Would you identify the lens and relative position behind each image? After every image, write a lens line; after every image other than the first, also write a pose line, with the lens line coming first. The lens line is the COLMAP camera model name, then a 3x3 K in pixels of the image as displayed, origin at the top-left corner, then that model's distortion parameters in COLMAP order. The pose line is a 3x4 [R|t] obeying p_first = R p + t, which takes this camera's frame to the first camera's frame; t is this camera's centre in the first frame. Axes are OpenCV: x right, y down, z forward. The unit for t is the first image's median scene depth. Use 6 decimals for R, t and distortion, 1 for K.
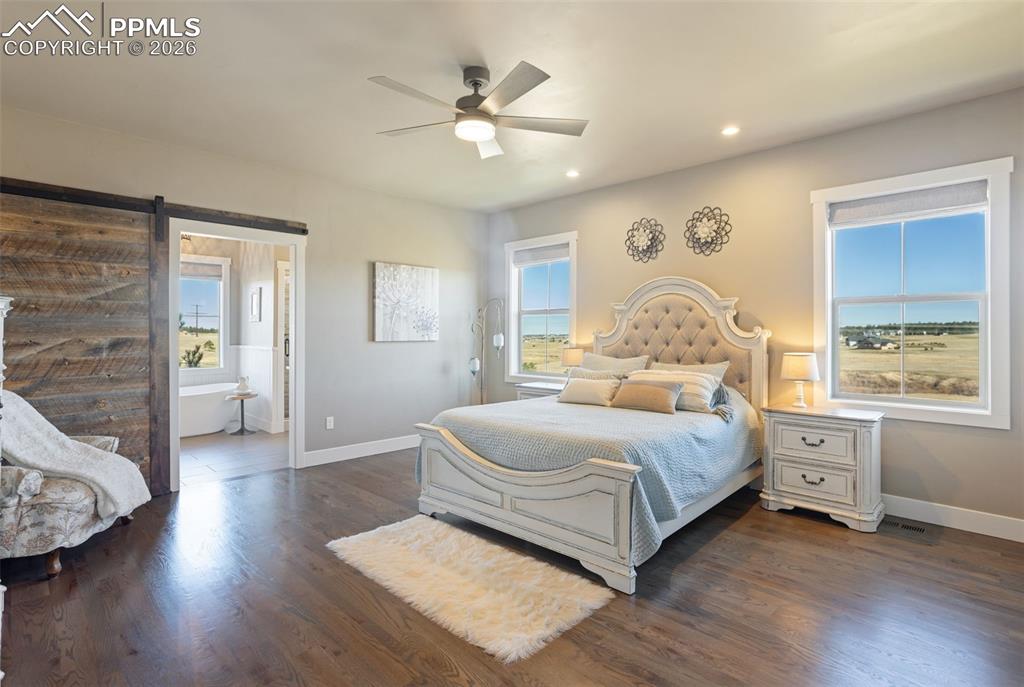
lens RADIAL K [[487.5, 0, 511.0], [0, 487.5, 330.2], [0, 0, 1]] dist [-0.031585, -0.000025]
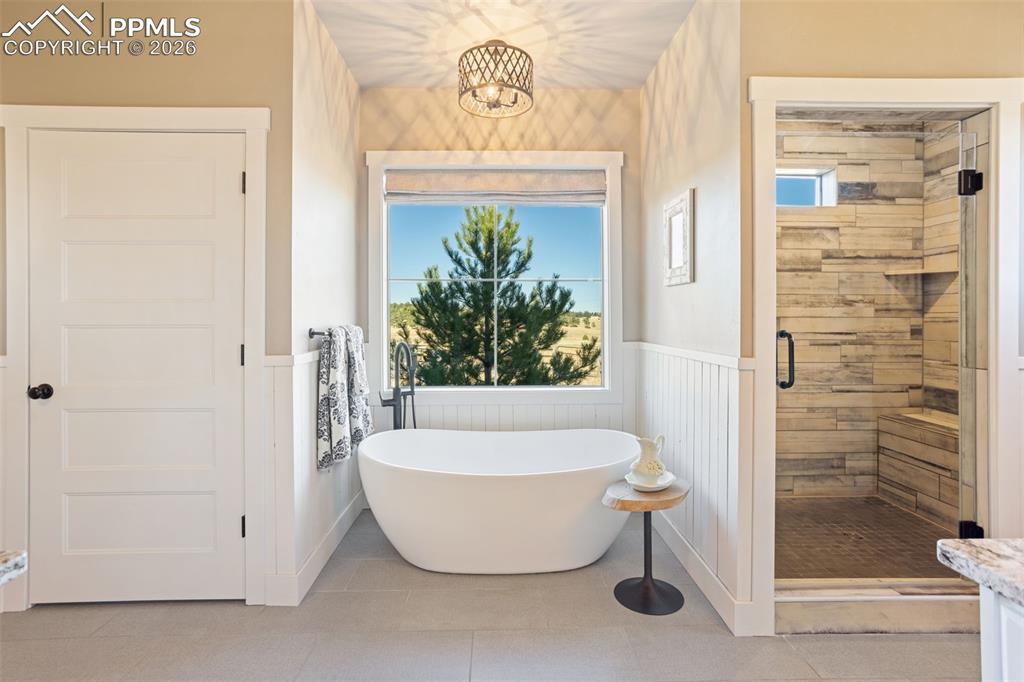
lens RADIAL K [[490.5, 0, 510.3], [0, 490.5, 327.3], [0, 0, 1]] dist [-0.022677, 0.000467]
pose [[0.708934, 0.002650, -0.705270, -0.340645], [0.006525, 0.999925, 0.010316, 0.010273], [0.705245, -0.011915, 0.708863, 0.613040]]
